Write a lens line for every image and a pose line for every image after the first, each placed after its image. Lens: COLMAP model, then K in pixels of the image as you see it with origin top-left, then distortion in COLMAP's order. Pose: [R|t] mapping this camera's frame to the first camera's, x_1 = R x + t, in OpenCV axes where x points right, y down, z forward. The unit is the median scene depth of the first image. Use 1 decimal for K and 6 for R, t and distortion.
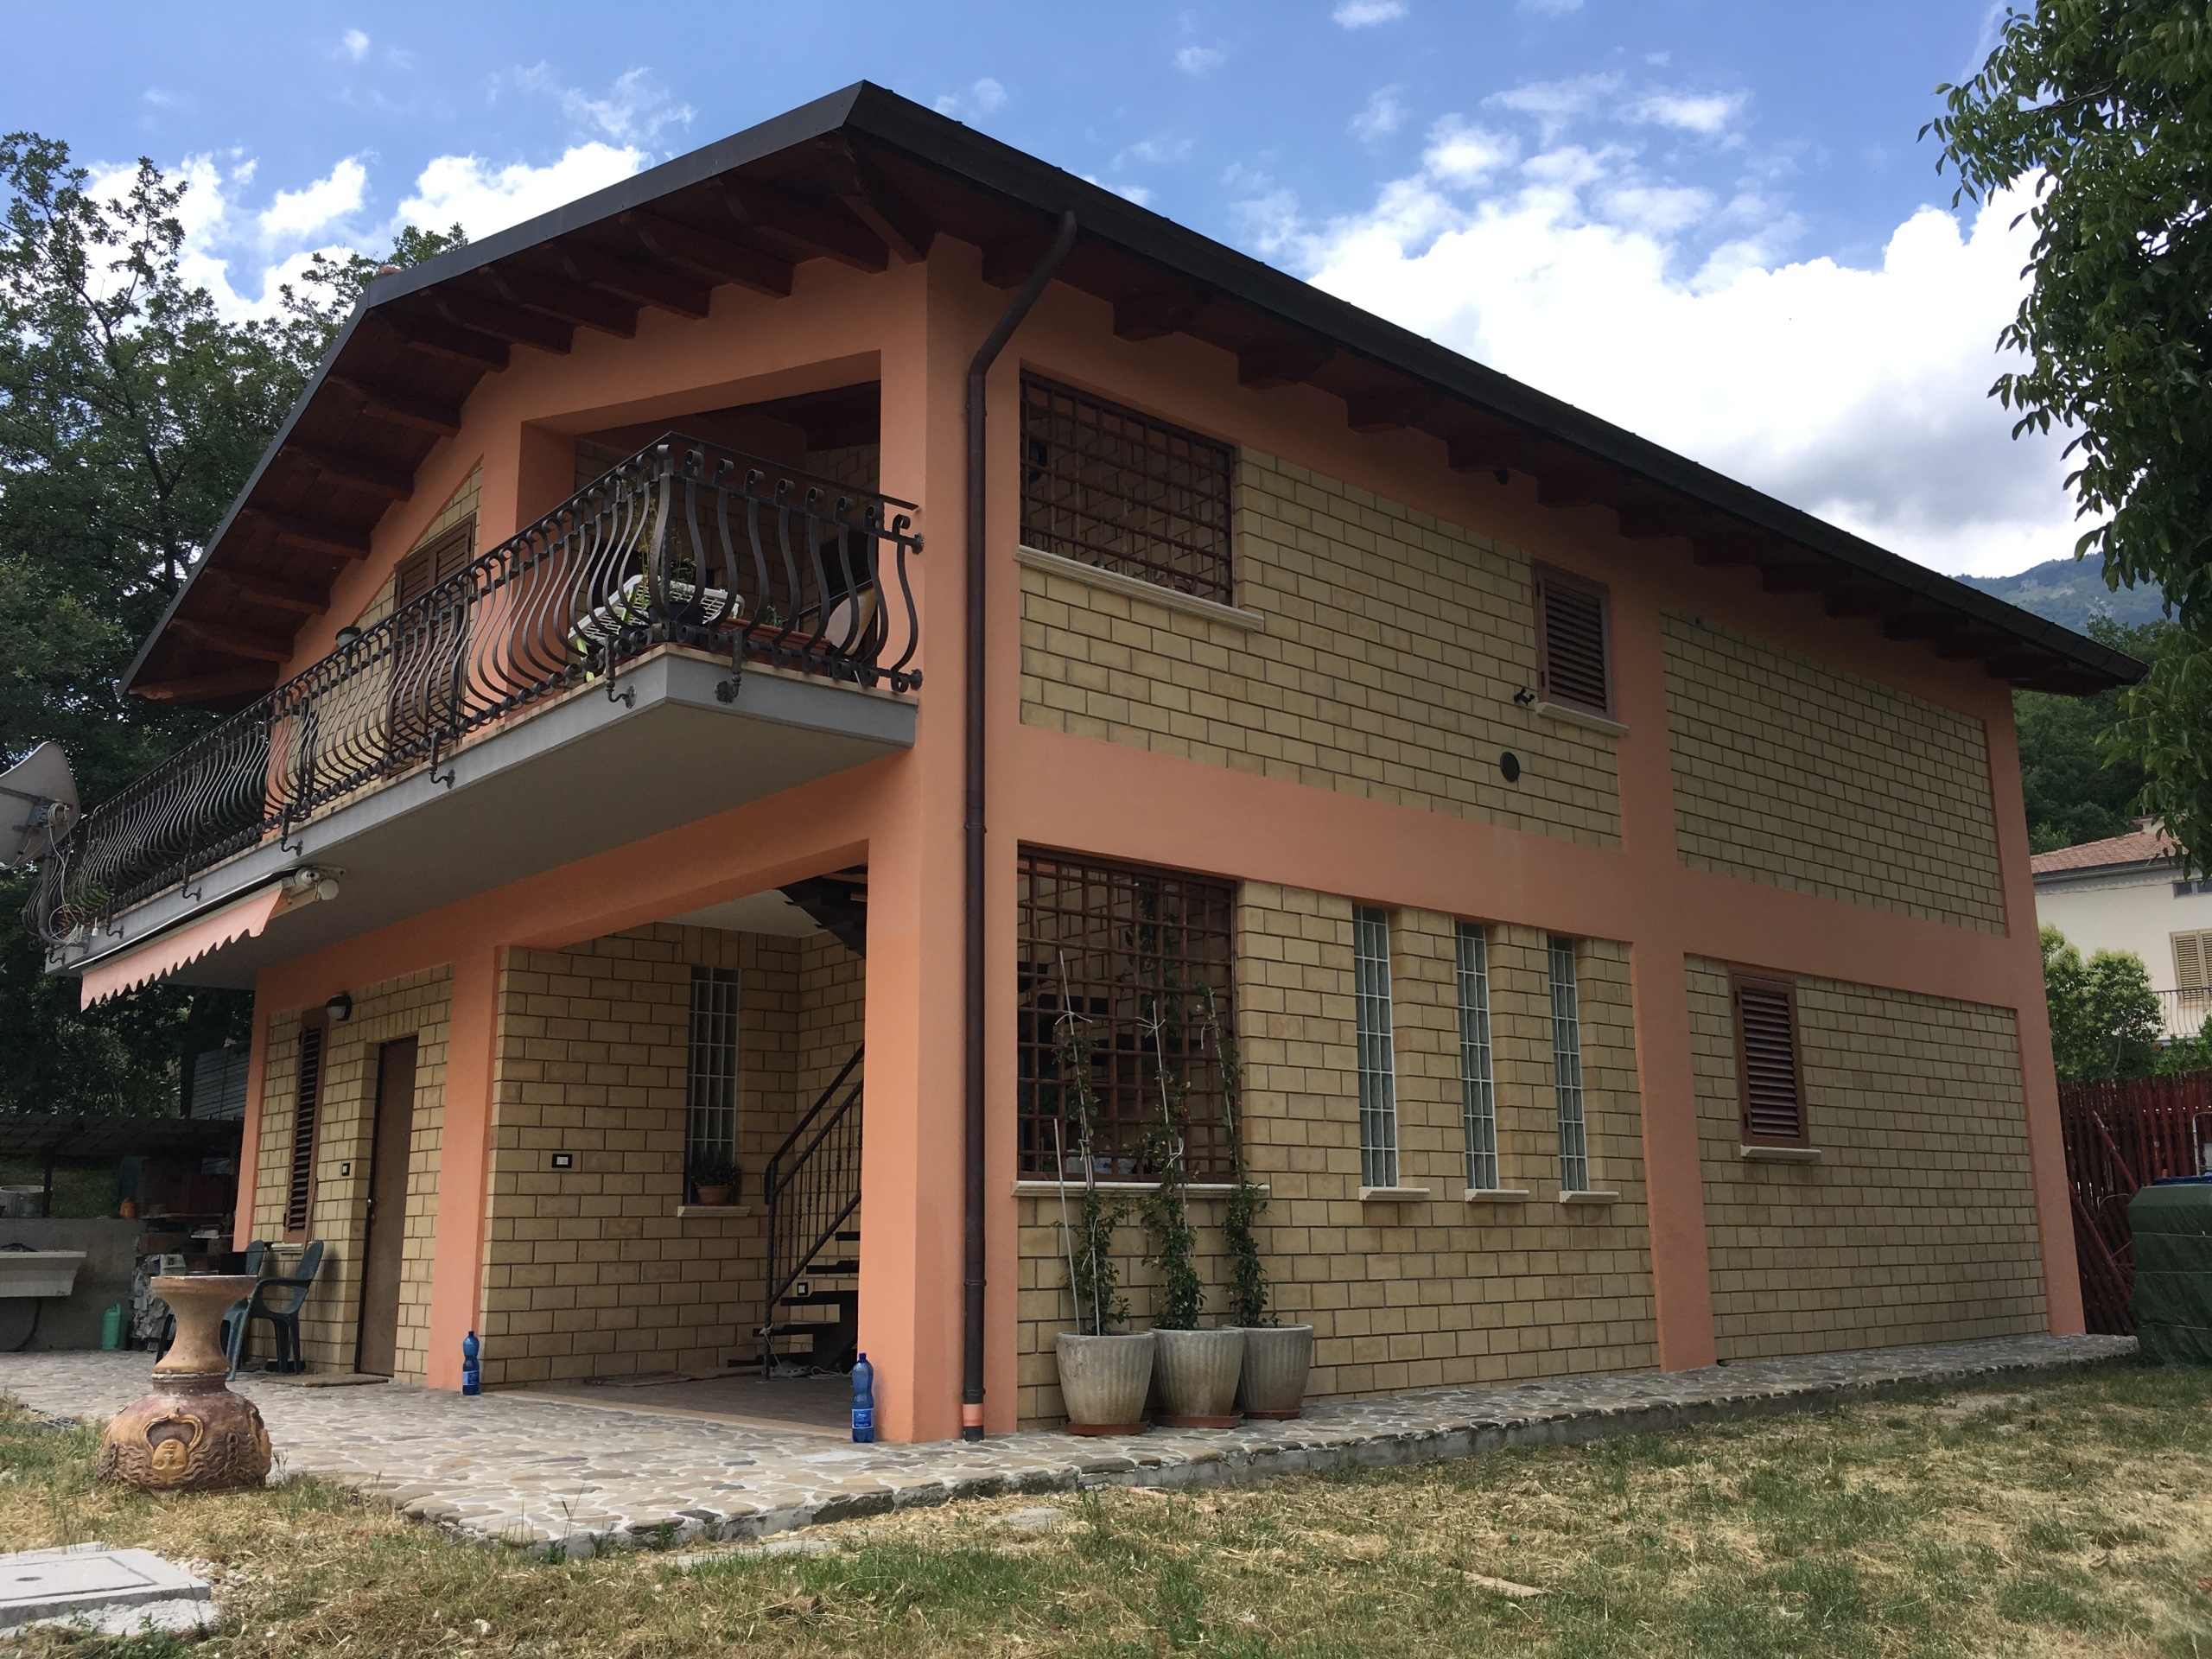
lens RADIAL K [[1900.9, 0, 1101.8], [0, 1900.9, 831.3], [0, 0, 1]] dist [0.067527, -0.085623]
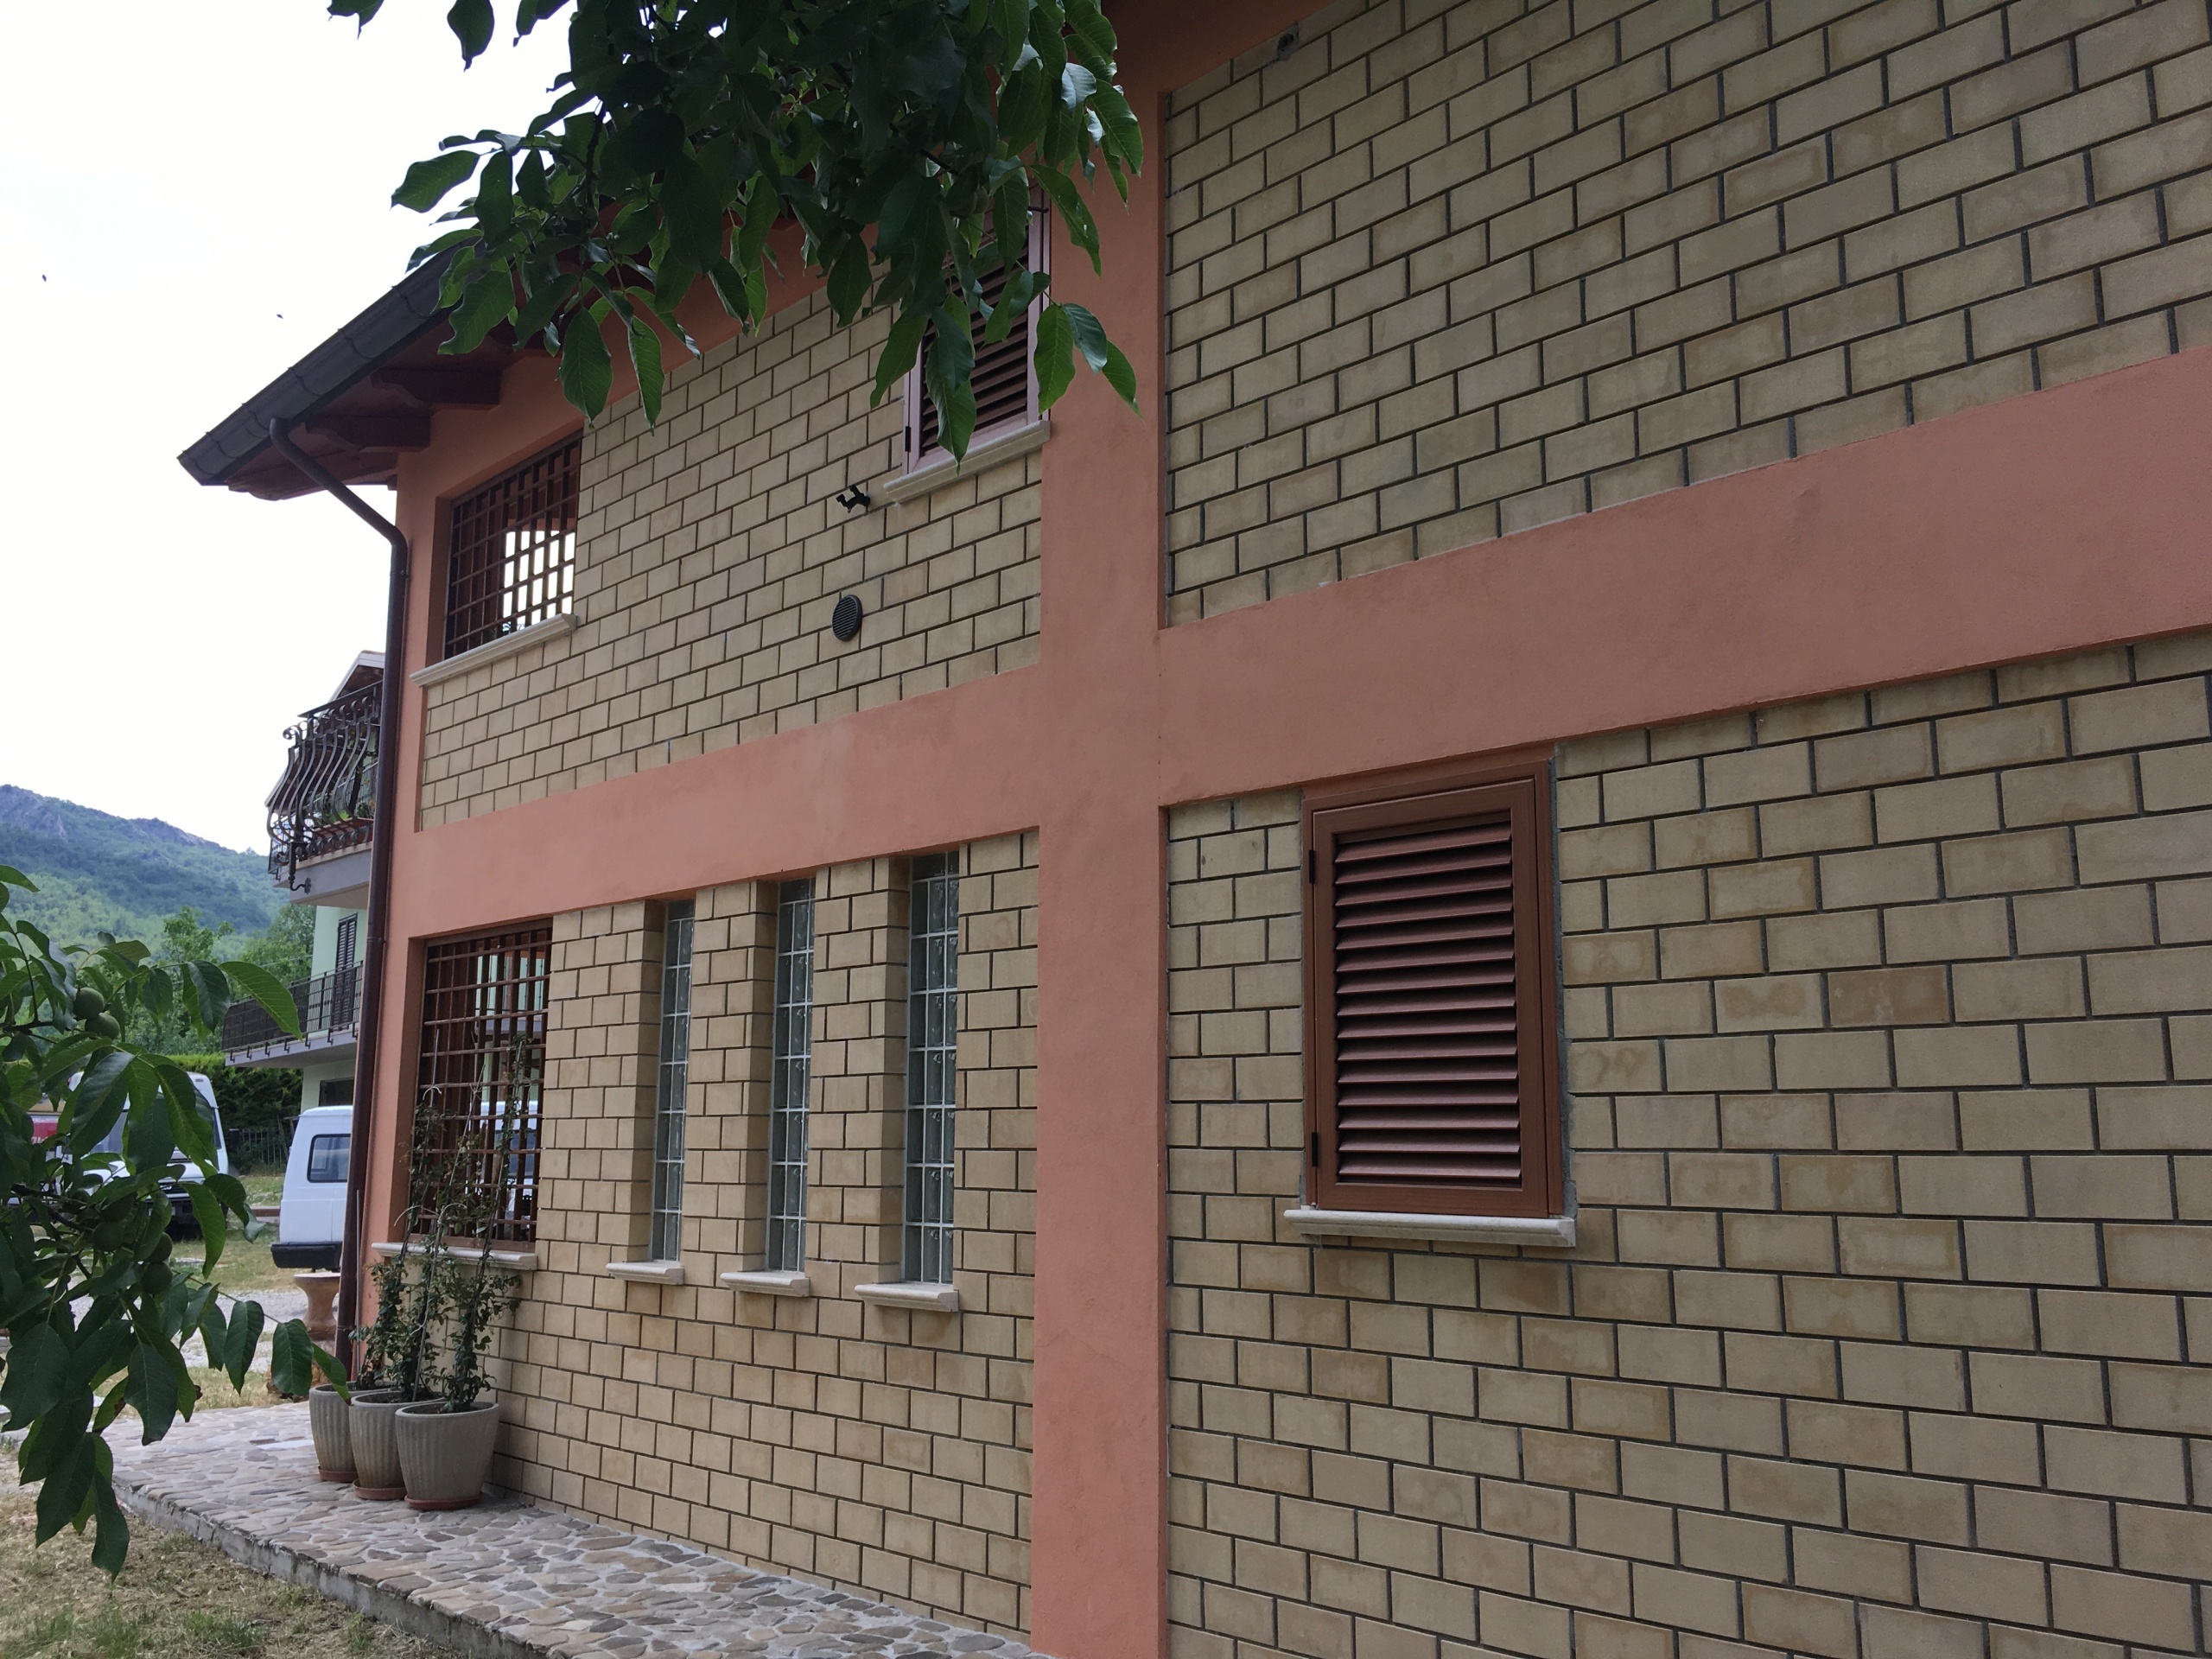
lens RADIAL K [[1900.9, 0, 1101.8], [0, 1900.9, 831.3], [0, 0, 1]] dist [0.067527, -0.085623]
pose [[0.026937, -0.155384, -0.987487, 0.846867], [0.202902, 0.968132, -0.146804, 0.148984], [0.978828, -0.196409, 0.057606, 1.039452]]
